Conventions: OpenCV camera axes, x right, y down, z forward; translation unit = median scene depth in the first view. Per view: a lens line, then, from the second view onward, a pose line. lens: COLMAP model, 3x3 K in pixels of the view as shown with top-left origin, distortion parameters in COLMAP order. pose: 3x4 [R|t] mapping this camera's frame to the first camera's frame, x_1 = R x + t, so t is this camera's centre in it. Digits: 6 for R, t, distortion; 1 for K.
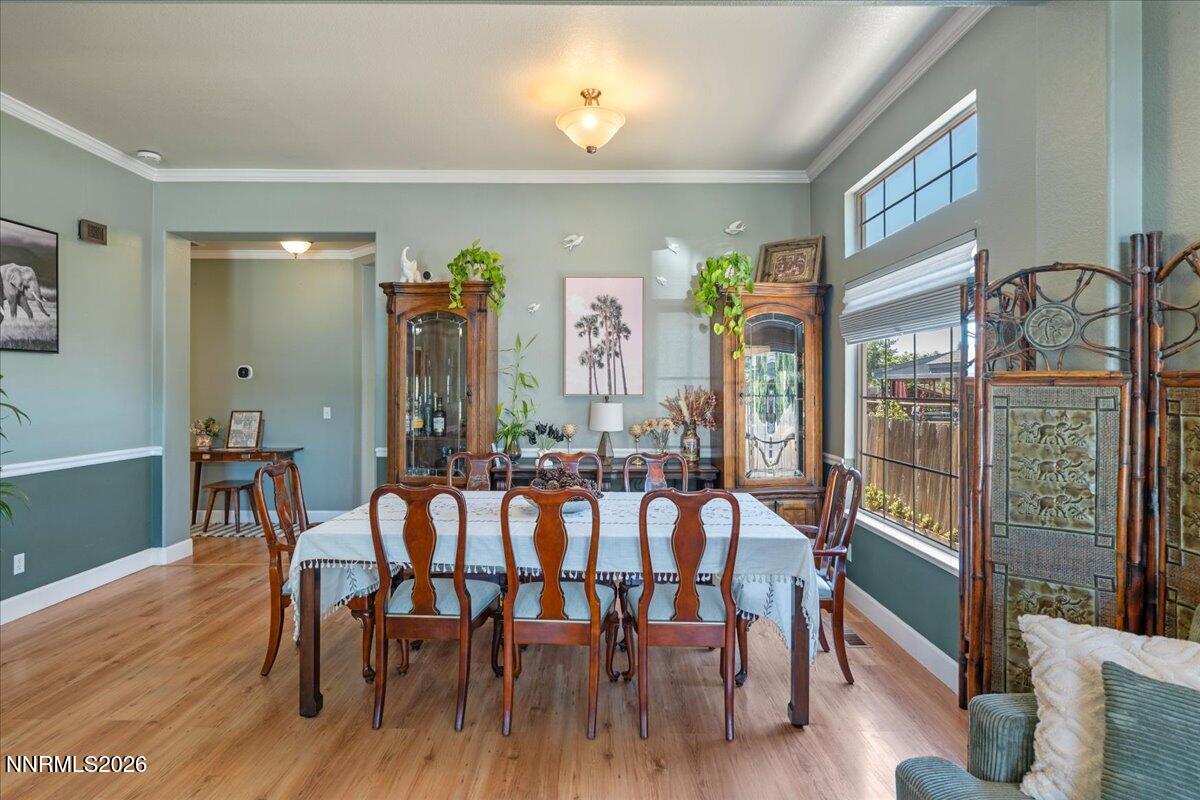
lens RADIAL K [[653.9, 0, 600.7], [0, 653.9, 387.8], [0, 0, 1]] dist [-0.001248, 0.000682]
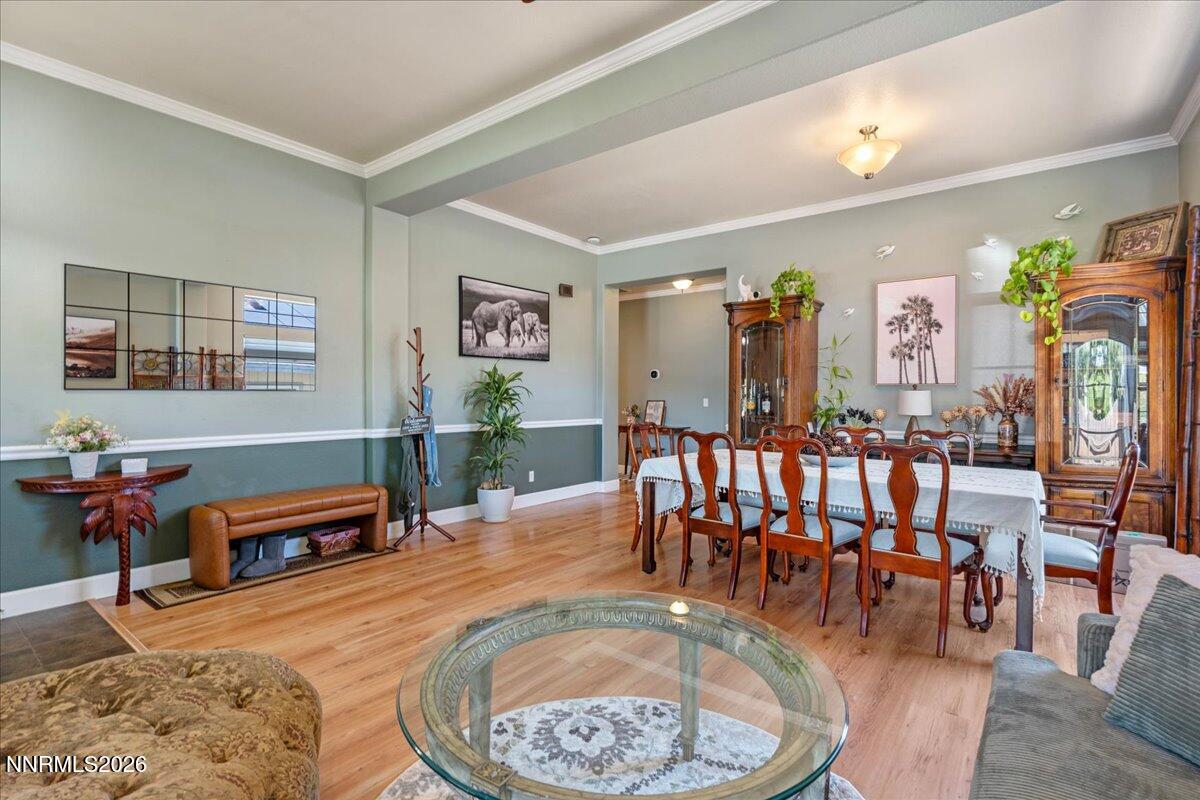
lens RADIAL K [[556.5, 0, 596.8], [0, 556.5, 398.7], [0, 0, 1]] dist [-0.002469, 0.001539]
pose [[0.790106, 0.006041, -0.612940, 0.169800], [-0.003135, 0.999978, 0.005814, 0.034239], [0.612962, -0.002672, 0.790108, -0.096754]]
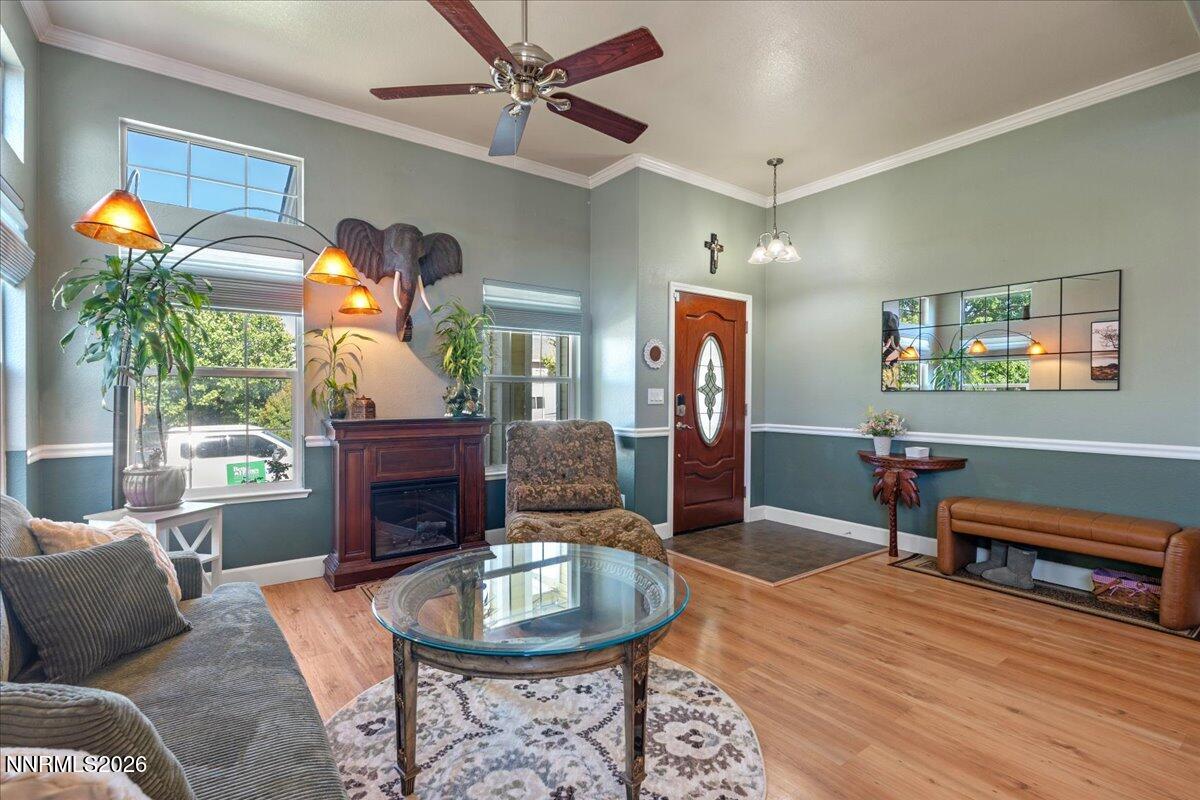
lens RADIAL K [[556.5, 0, 596.2], [0, 556.5, 399.6], [0, 0, 1]] dist [-0.002469, 0.001539]
pose [[-0.801266, -0.000067, -0.598308, 0.206580], [-0.006047, 0.999950, 0.007986, 0.038216], [0.598278, 0.010017, -0.801226, 0.514587]]
